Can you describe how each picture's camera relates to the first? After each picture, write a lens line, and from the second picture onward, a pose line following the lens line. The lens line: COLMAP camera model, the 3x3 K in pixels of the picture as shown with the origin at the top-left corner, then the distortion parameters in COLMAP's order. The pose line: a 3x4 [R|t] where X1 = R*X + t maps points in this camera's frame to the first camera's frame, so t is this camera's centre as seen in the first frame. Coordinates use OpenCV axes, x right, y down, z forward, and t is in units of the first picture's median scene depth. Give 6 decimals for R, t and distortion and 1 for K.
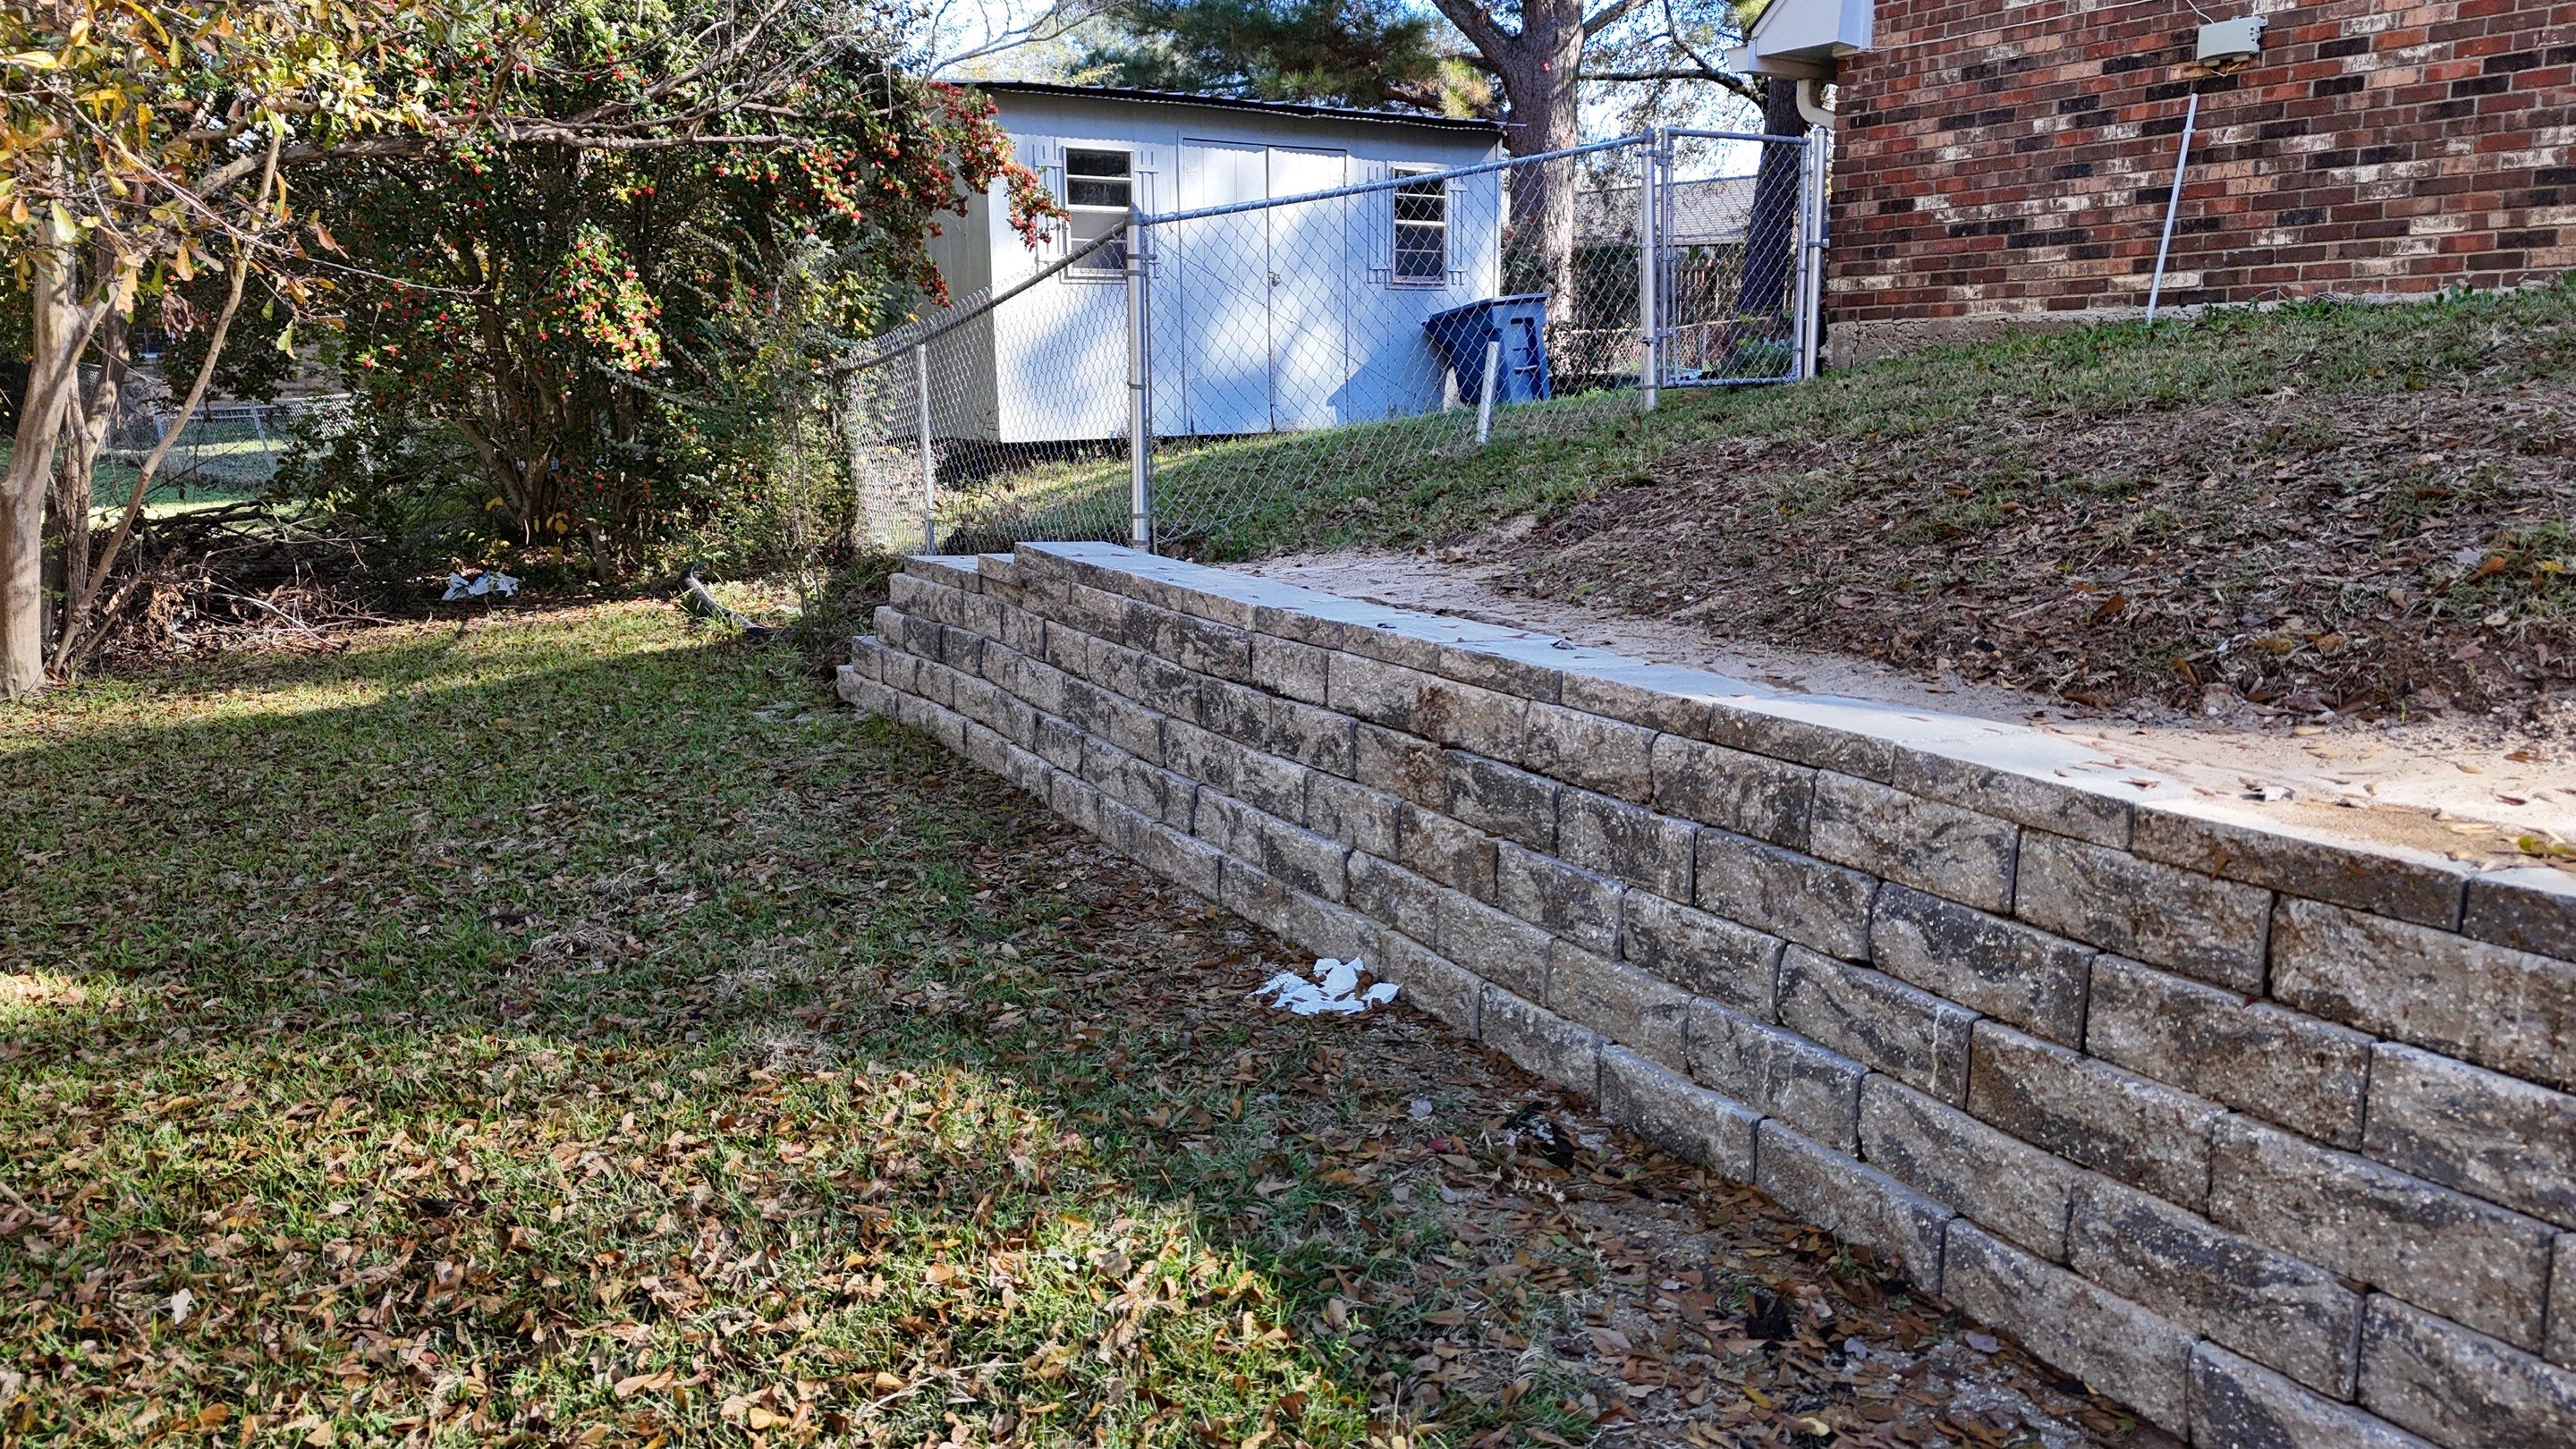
lens RADIAL K [[1868.6, 0, 1287.1], [0, 1868.6, 725.3], [0, 0, 1]] dist [0.005690, 0.002118]
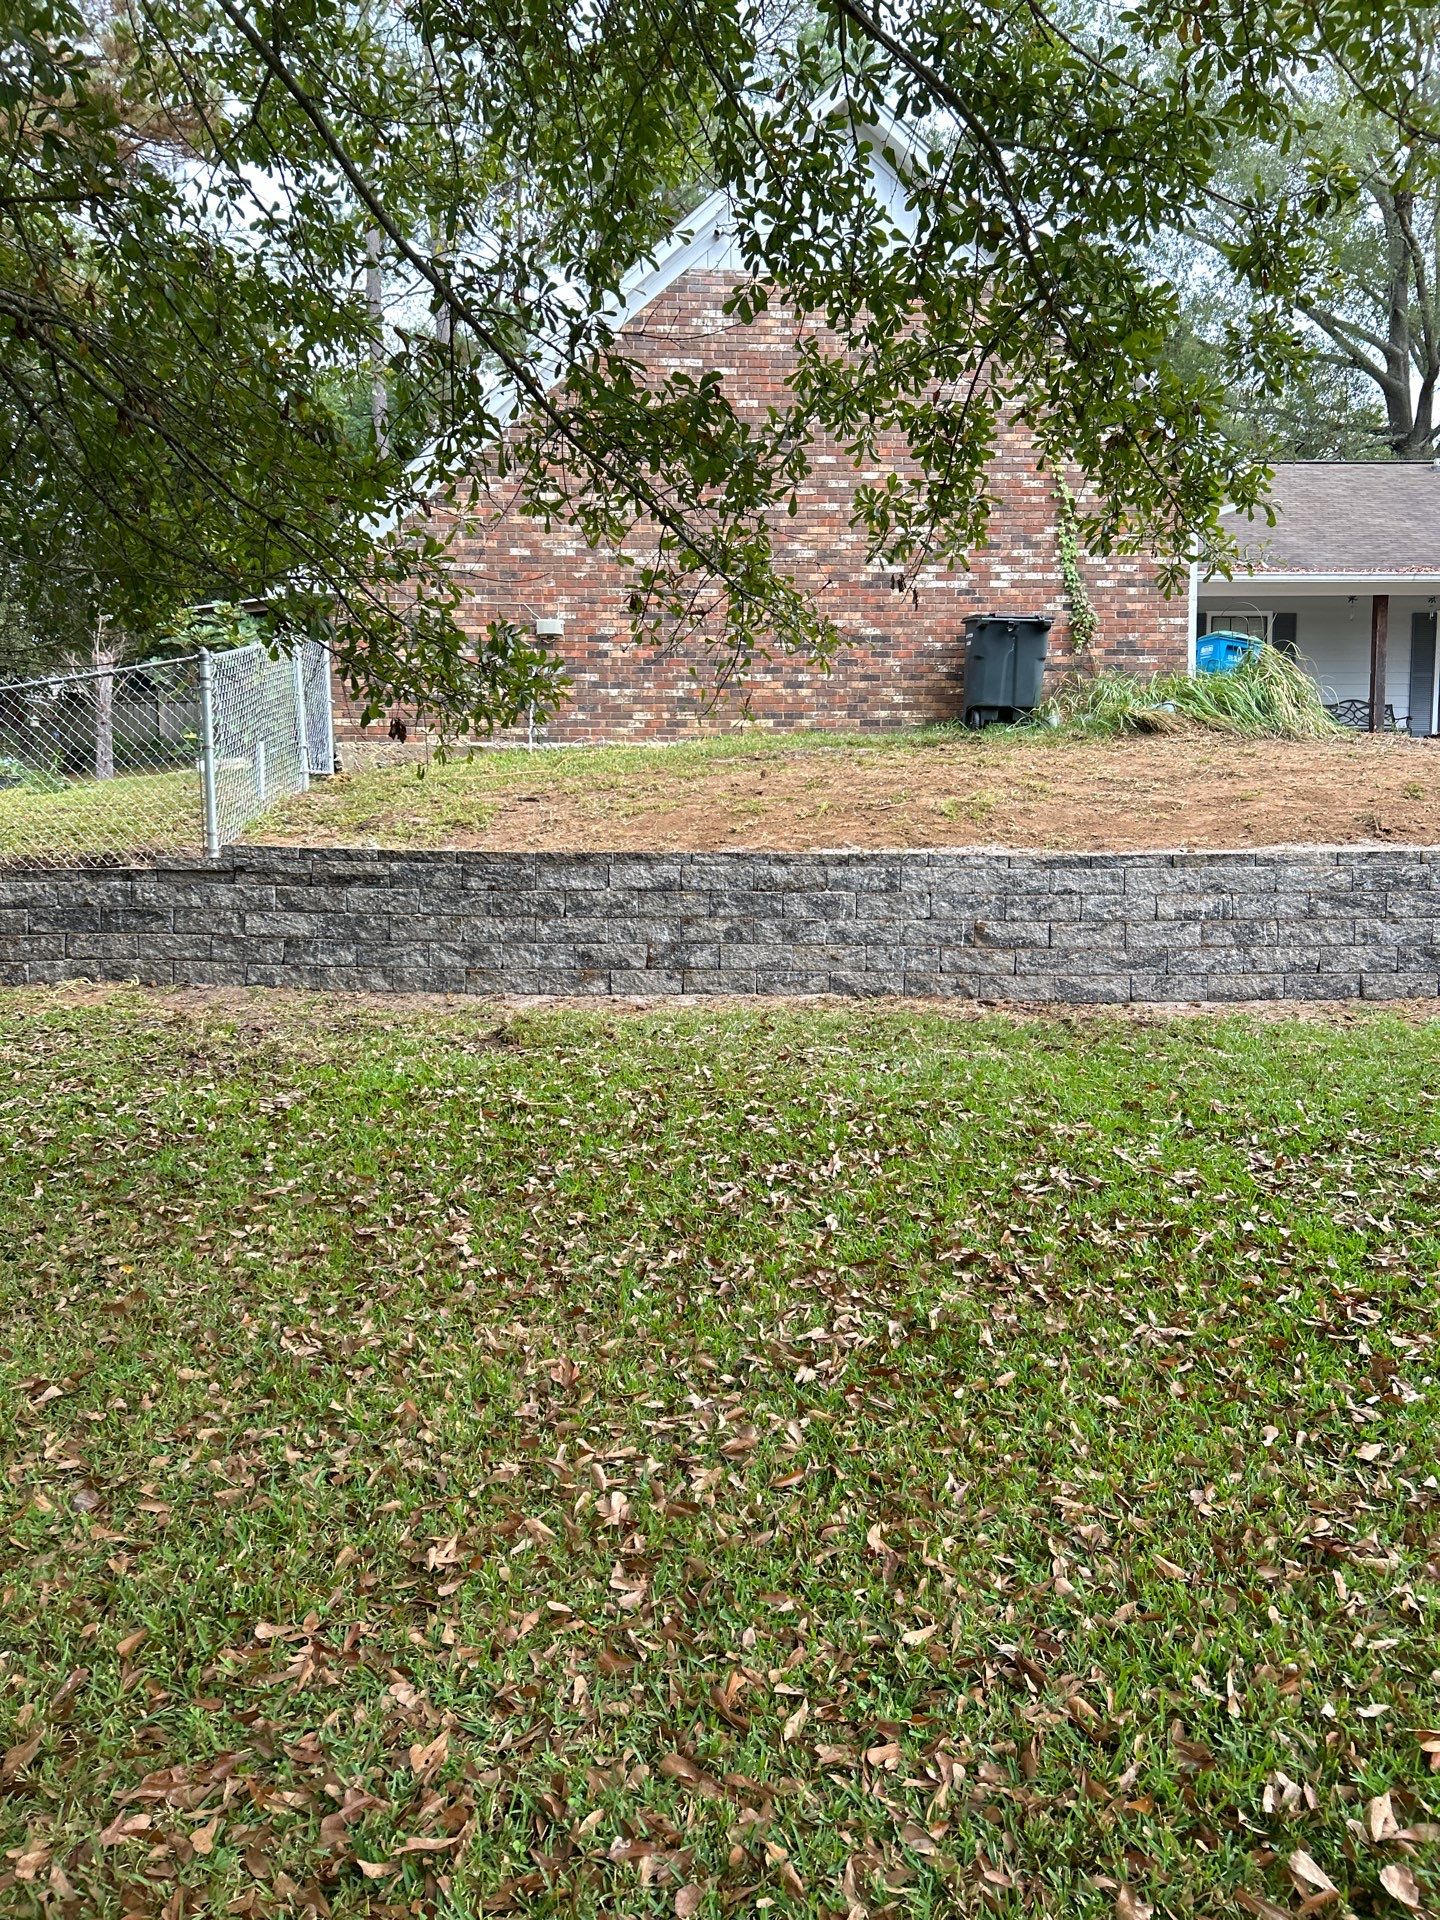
lens RADIAL K [[1440.8, 0, 720.7], [0, 1440.8, 959.3], [0, 0, 1]] dist [-0.000312, -0.000458]
pose [[0.495274, -0.074246, 0.865558, -1.035887], [0.151077, 0.988521, -0.001653, 0.070613], [-0.855499, 0.131585, 0.500806, 0.008424]]
